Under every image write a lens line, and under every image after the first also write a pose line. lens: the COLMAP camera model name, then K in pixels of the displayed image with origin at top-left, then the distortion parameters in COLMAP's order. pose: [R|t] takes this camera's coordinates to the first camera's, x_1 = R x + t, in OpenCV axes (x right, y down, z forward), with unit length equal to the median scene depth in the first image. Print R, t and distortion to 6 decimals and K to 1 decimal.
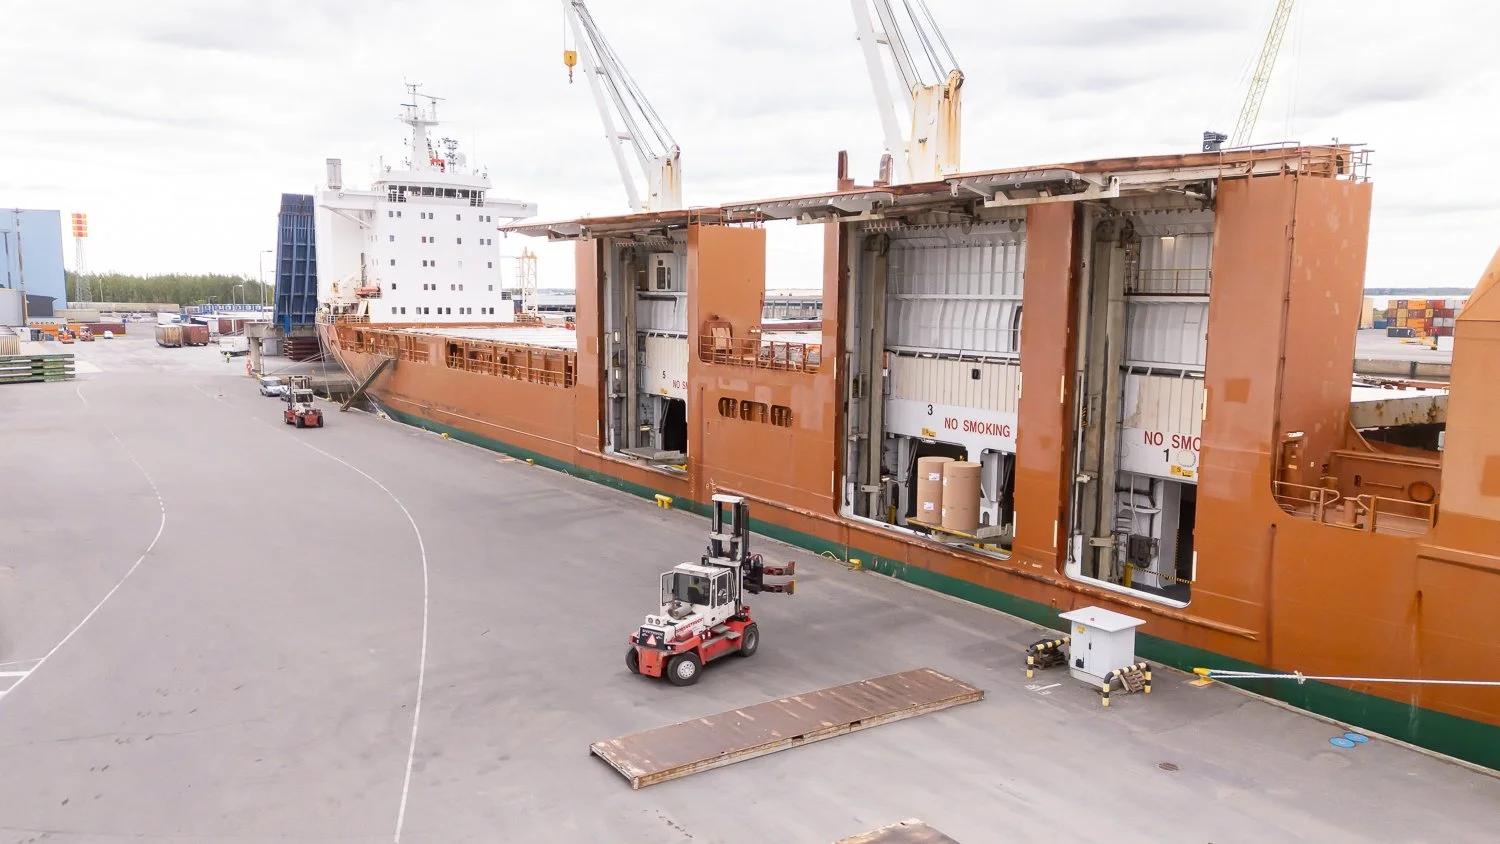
lens RADIAL K [[1106.1, 0, 741.2], [0, 1106.1, 428.9], [0, 0, 1]] dist [0.075274, -0.050036]
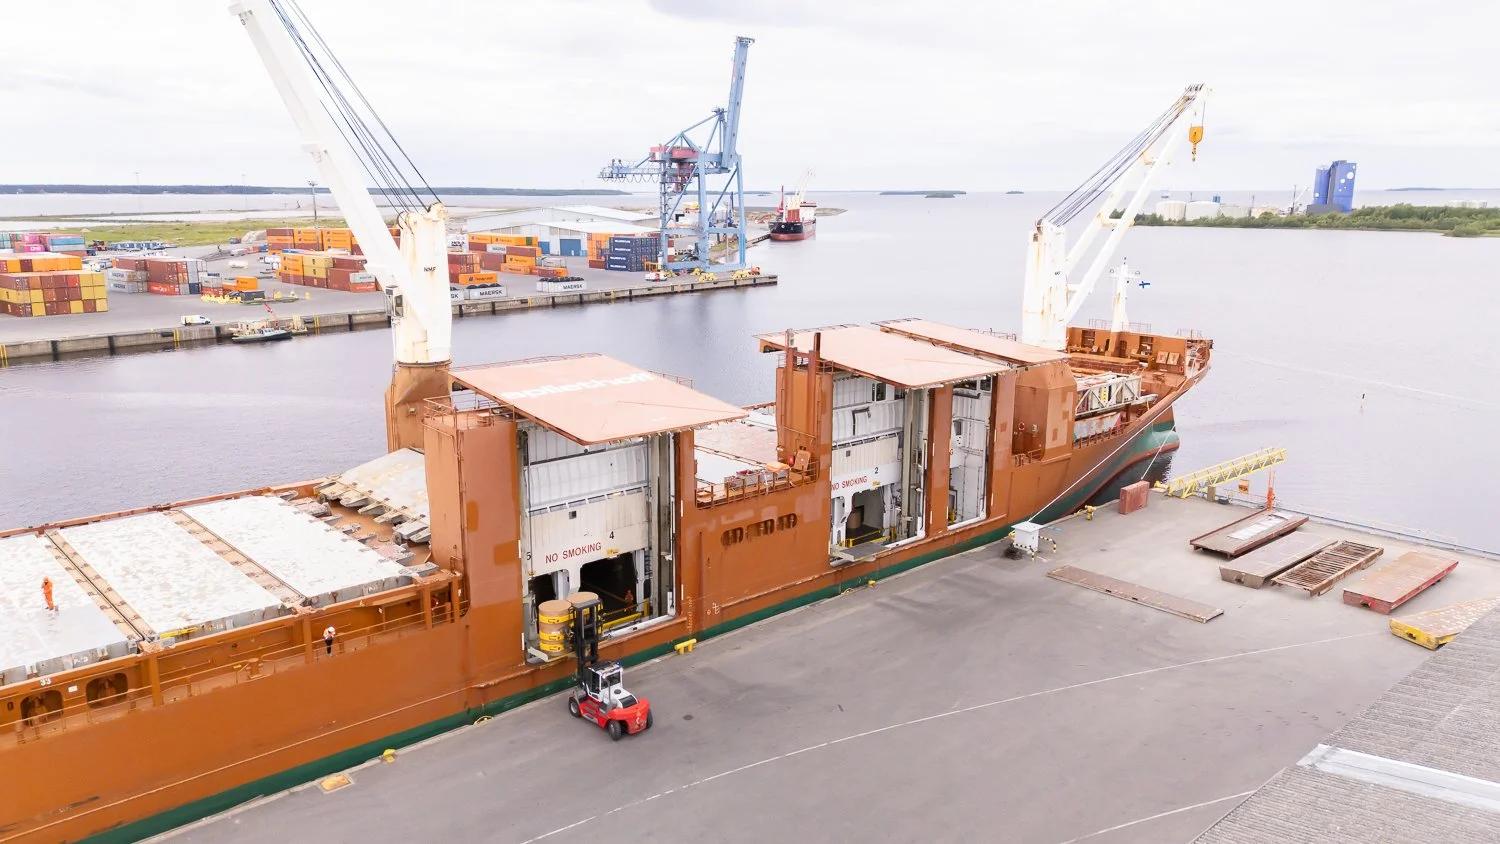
lens RADIAL K [[1106.1, 0, 741.2], [0, 1106.1, 428.9], [0, 0, 1]] dist [0.075274, -0.050036]
pose [[-0.134787, -0.228525, 0.964162, -1.240260], [0.108780, 0.963748, 0.243633, -0.459881], [-0.984885, 0.137720, -0.105042, 1.184625]]
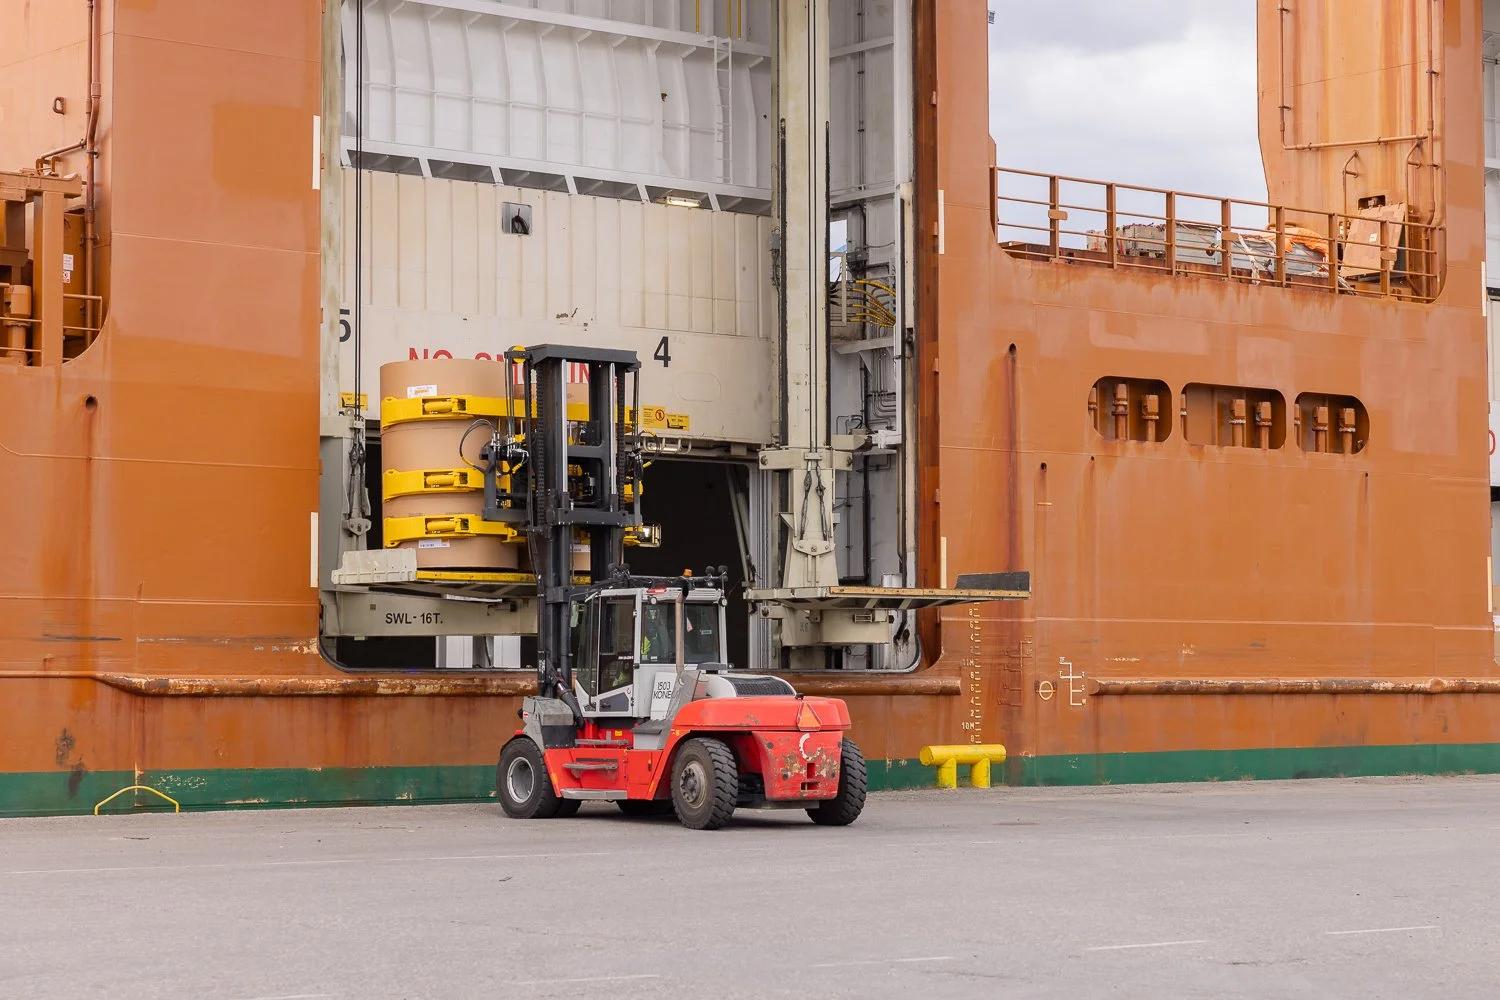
lens RADIAL K [[3310.2, 0, 750.0], [0, 3310.2, 500.0], [0, 0, 1]] dist [0.035196, -0.038293]
pose [[-0.088831, 0.046635, 0.994954, -0.981126], [0.111786, 0.993059, -0.036566, 0.028986], [-0.989754, 0.107974, -0.093428, 1.282582]]
